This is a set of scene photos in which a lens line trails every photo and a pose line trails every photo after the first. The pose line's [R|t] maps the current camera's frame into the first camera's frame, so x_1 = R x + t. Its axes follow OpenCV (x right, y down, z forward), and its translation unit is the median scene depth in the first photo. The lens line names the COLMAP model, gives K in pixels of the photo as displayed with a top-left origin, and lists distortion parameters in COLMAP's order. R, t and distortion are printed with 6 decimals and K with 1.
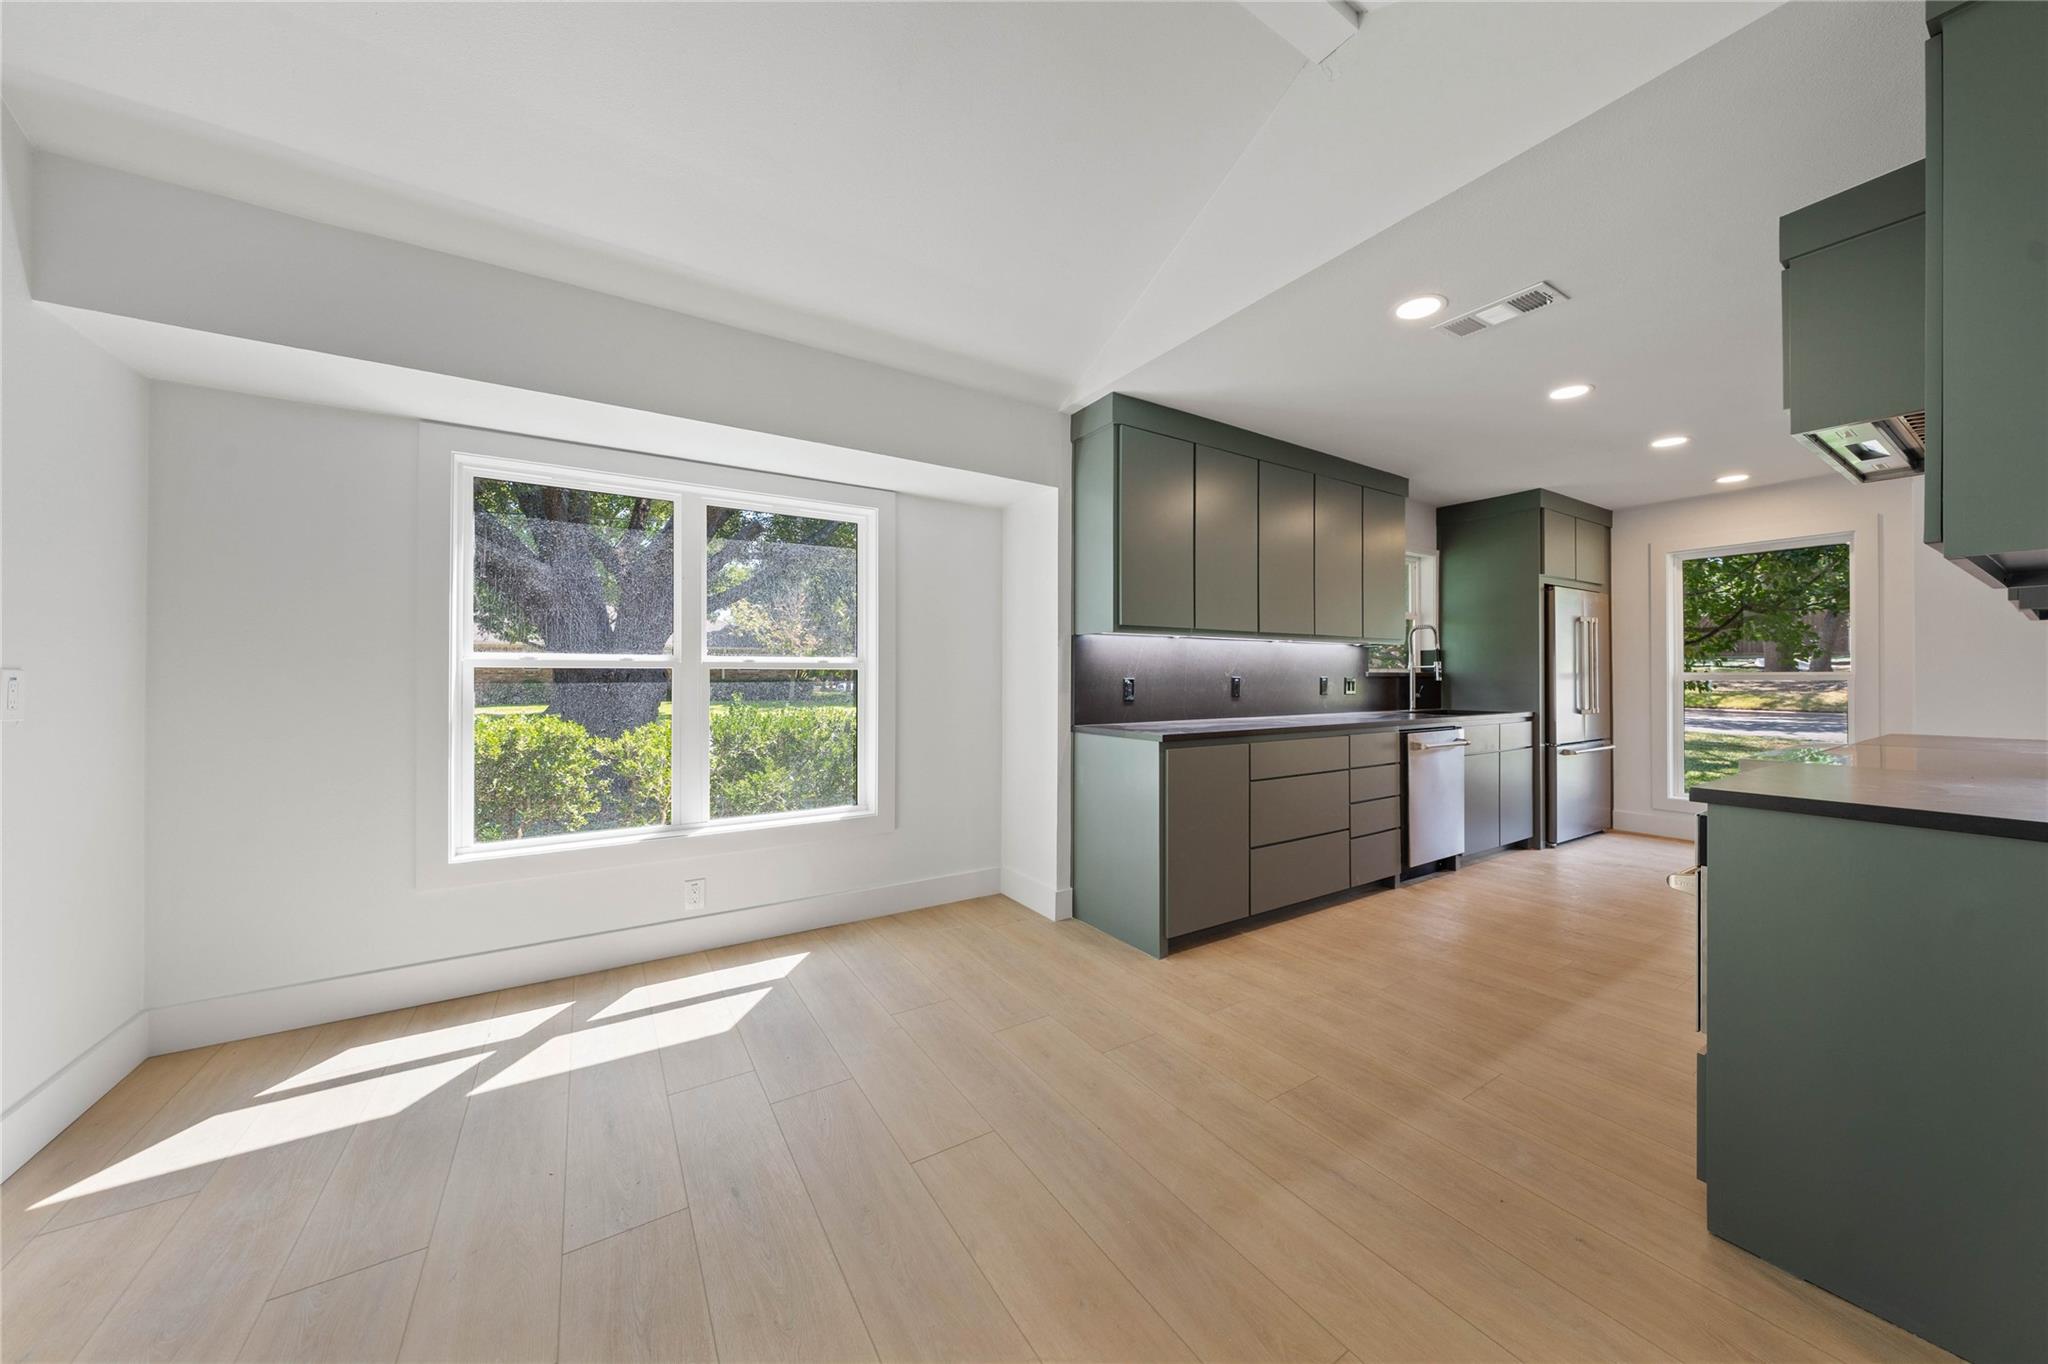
lens RADIAL K [[696.8, 0, 1028.8], [0, 696.8, 679.4], [0, 0, 1]] dist [0.000543, 0.000389]
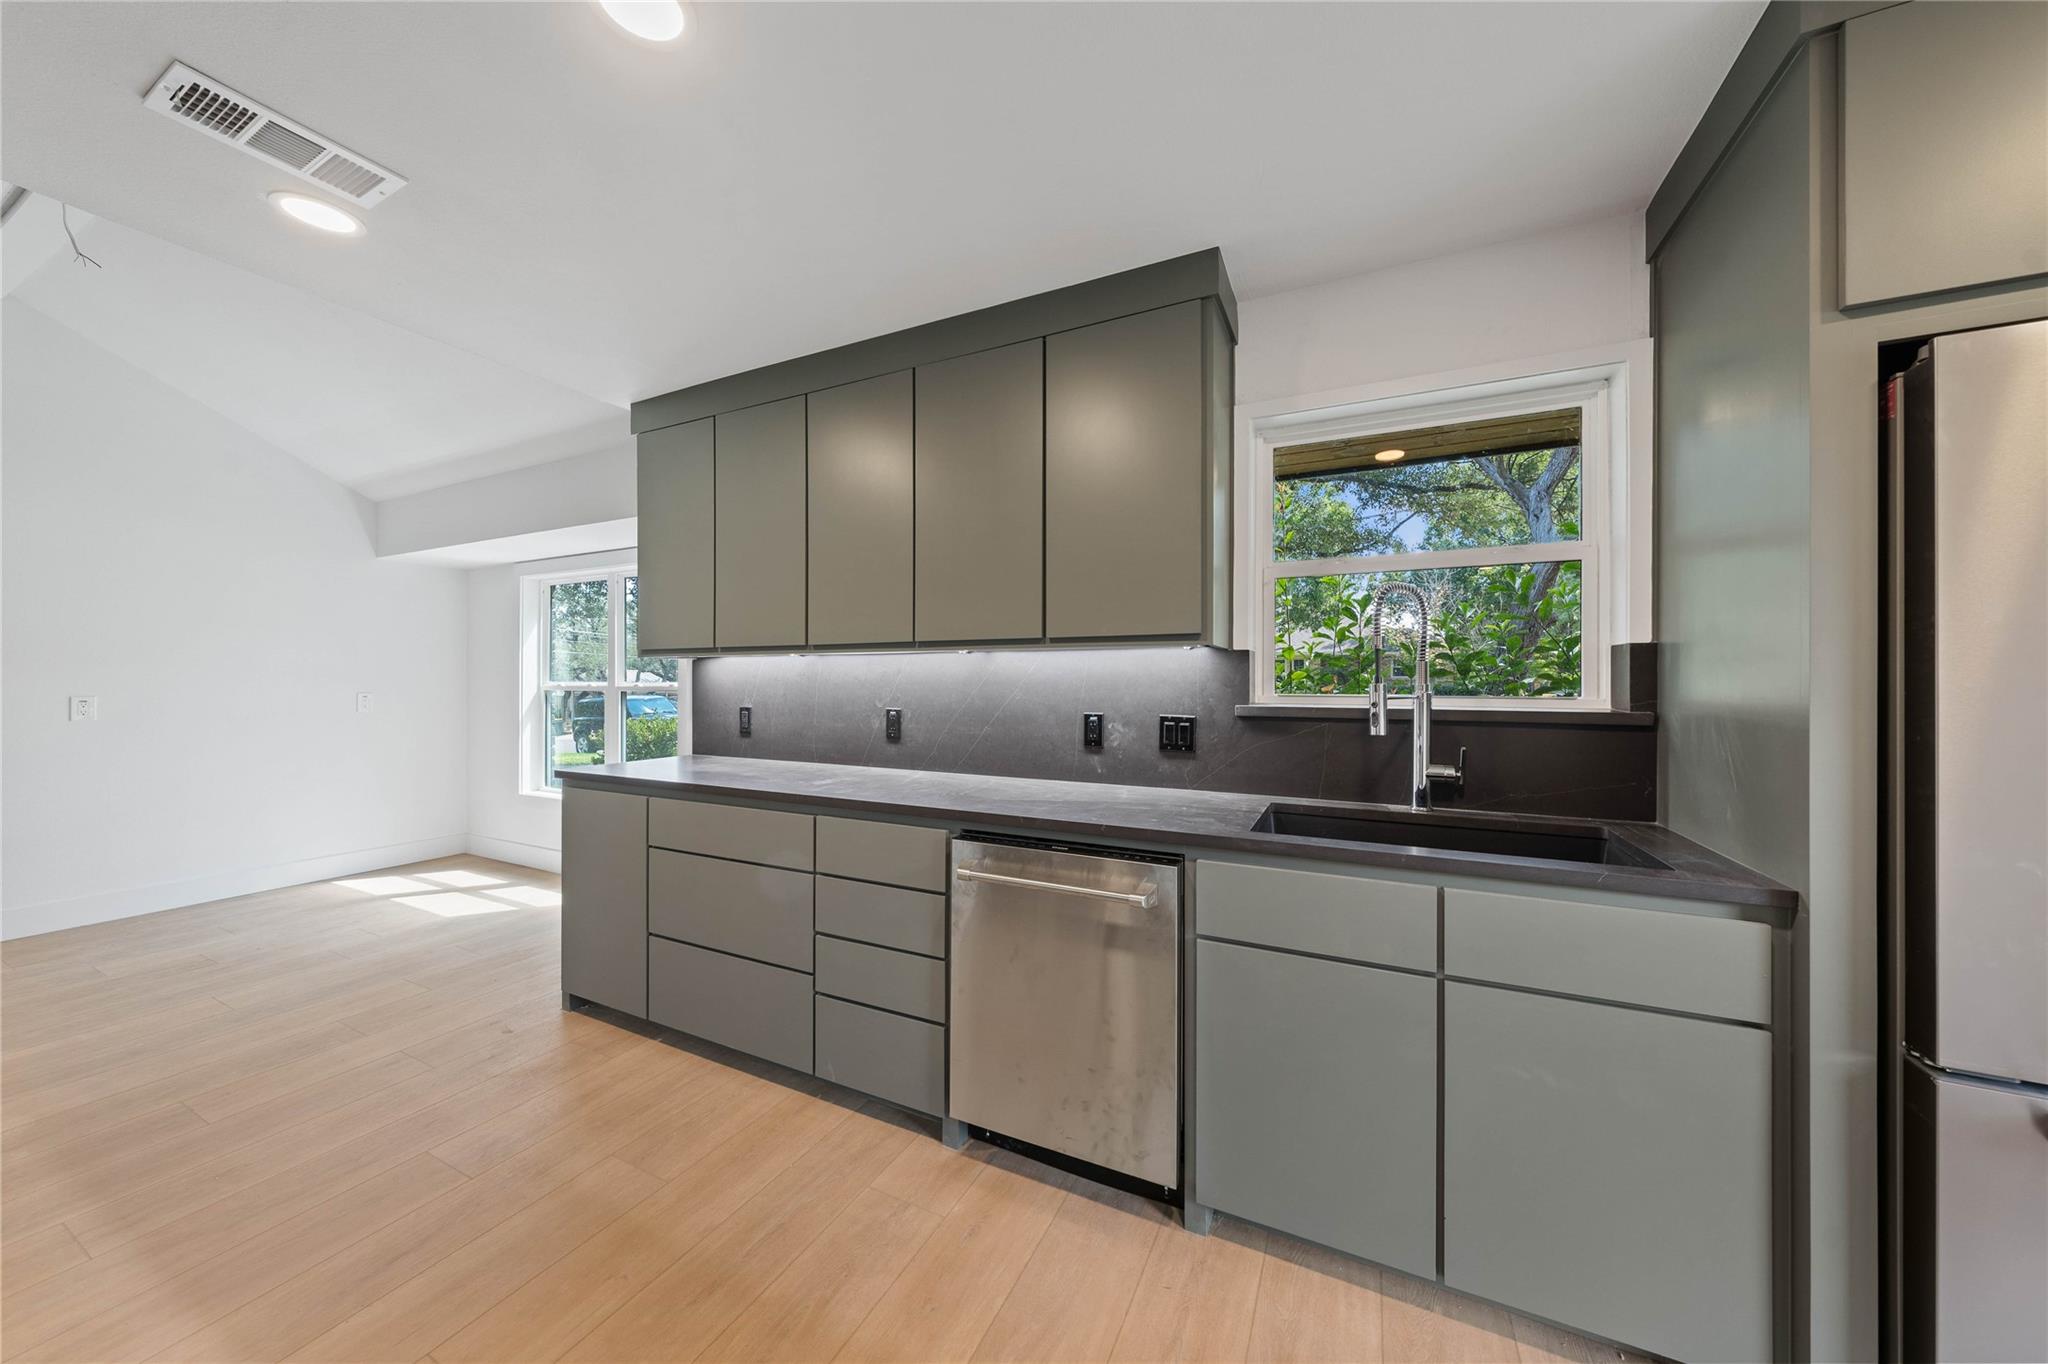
lens RADIAL K [[696.8, 0, 1028.8], [0, 696.8, 679.4], [0, 0, 1]] dist [0.000543, 0.000389]
pose [[0.511178, -0.005218, -0.859459, 0.959639], [-0.009423, 0.999887, -0.011676, -0.025918], [0.859423, 0.014067, 0.511072, 0.771243]]
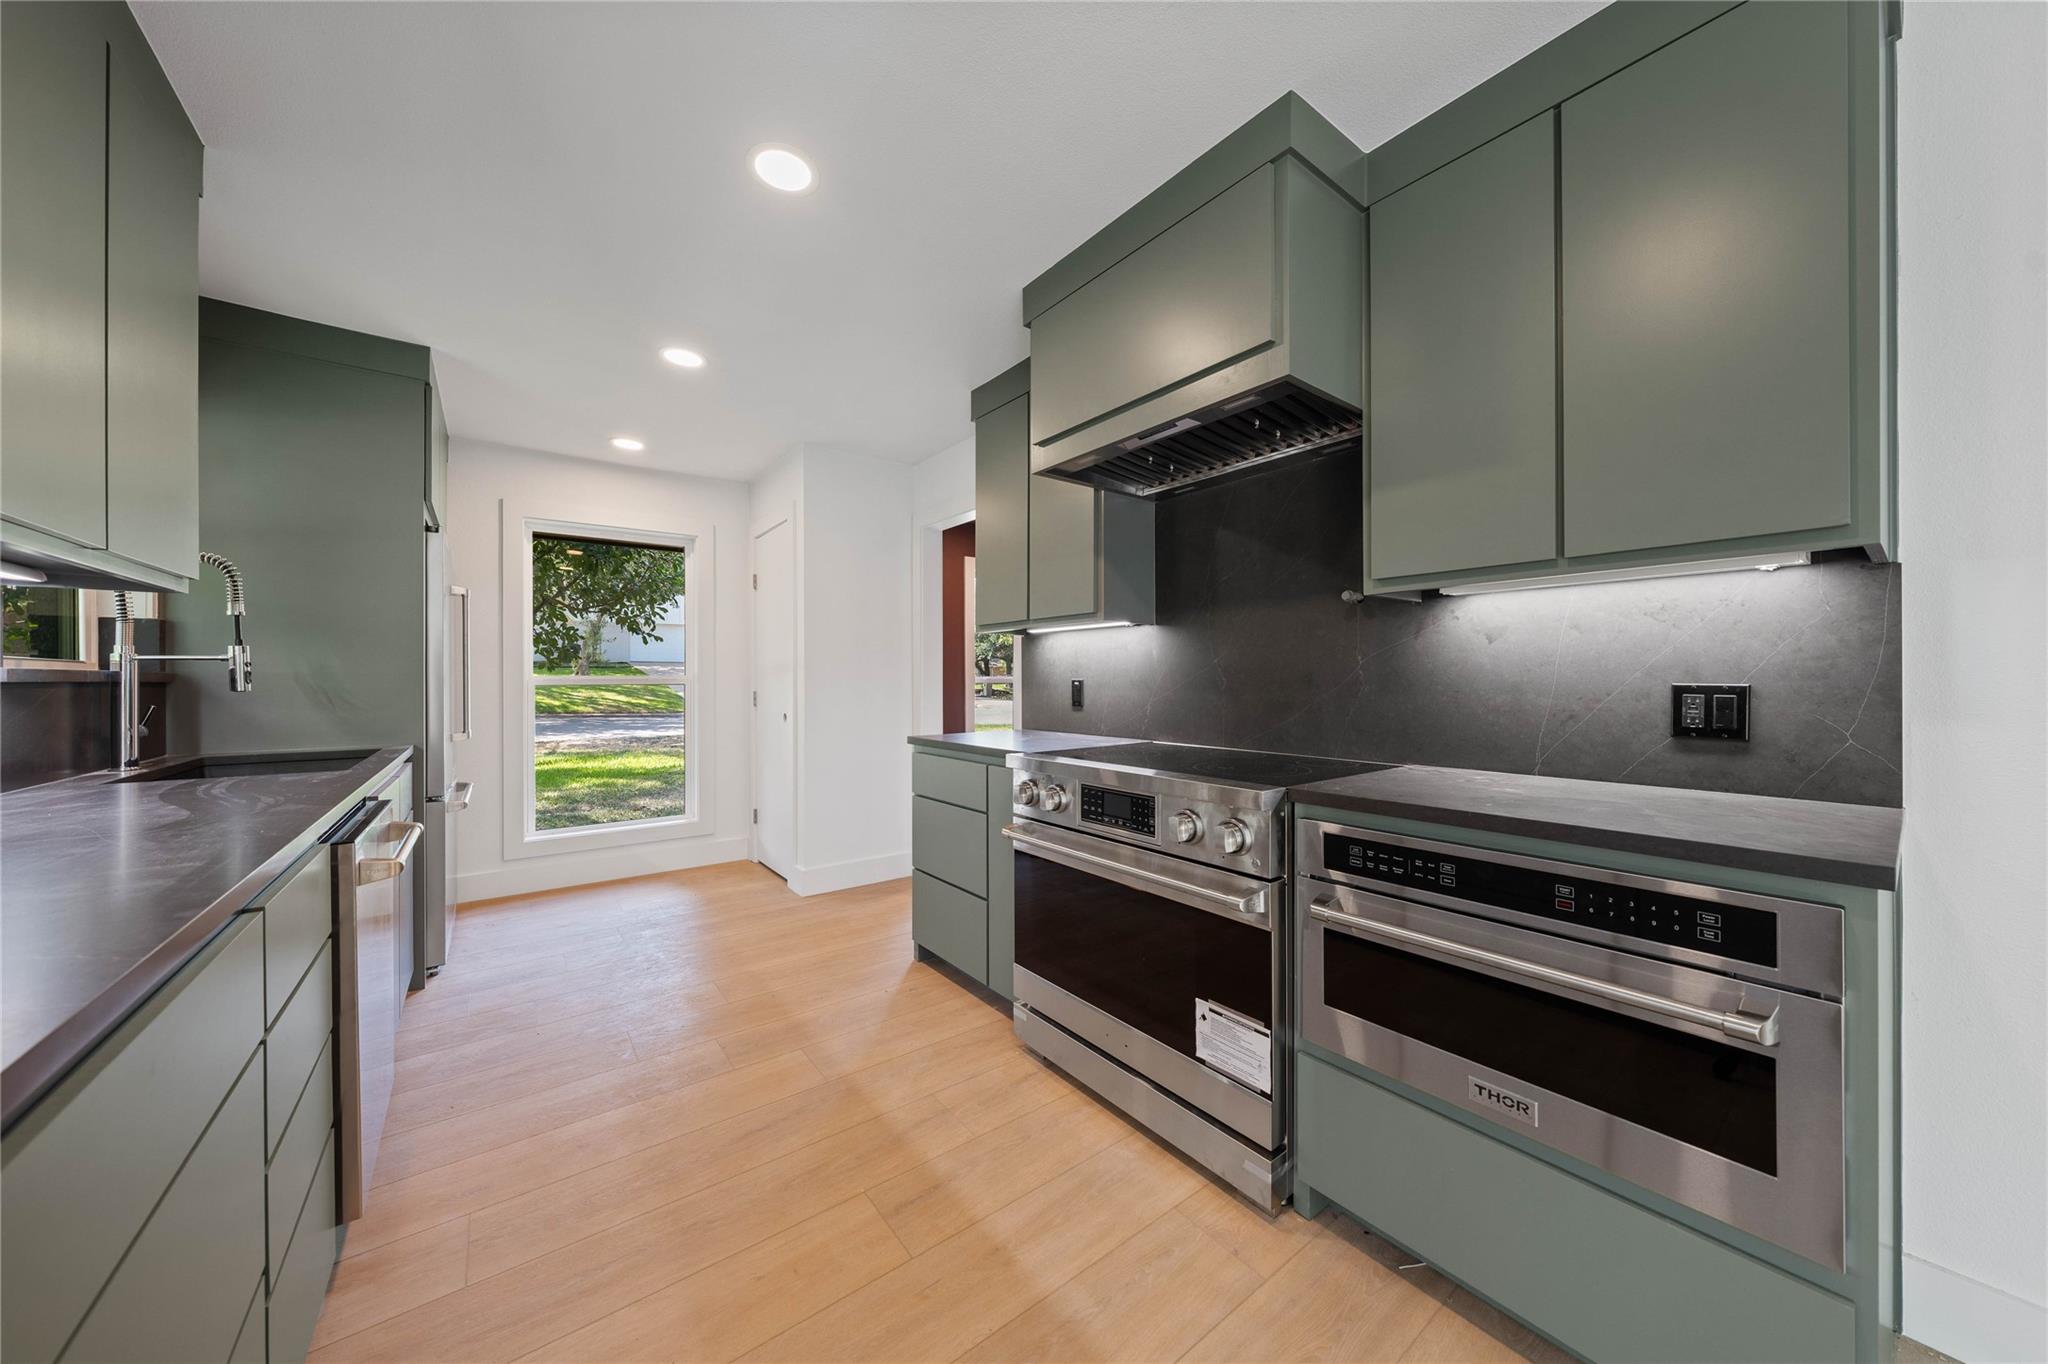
lens RADIAL K [[696.8, 0, 1028.8], [0, 696.8, 679.4], [0, 0, 1]] dist [0.000543, 0.000389]
pose [[-0.074870, 0.003223, 0.997188, 0.160178], [0.006015, 0.999978, -0.002781, -0.001354], [-0.997175, 0.005790, -0.074888, 0.663416]]
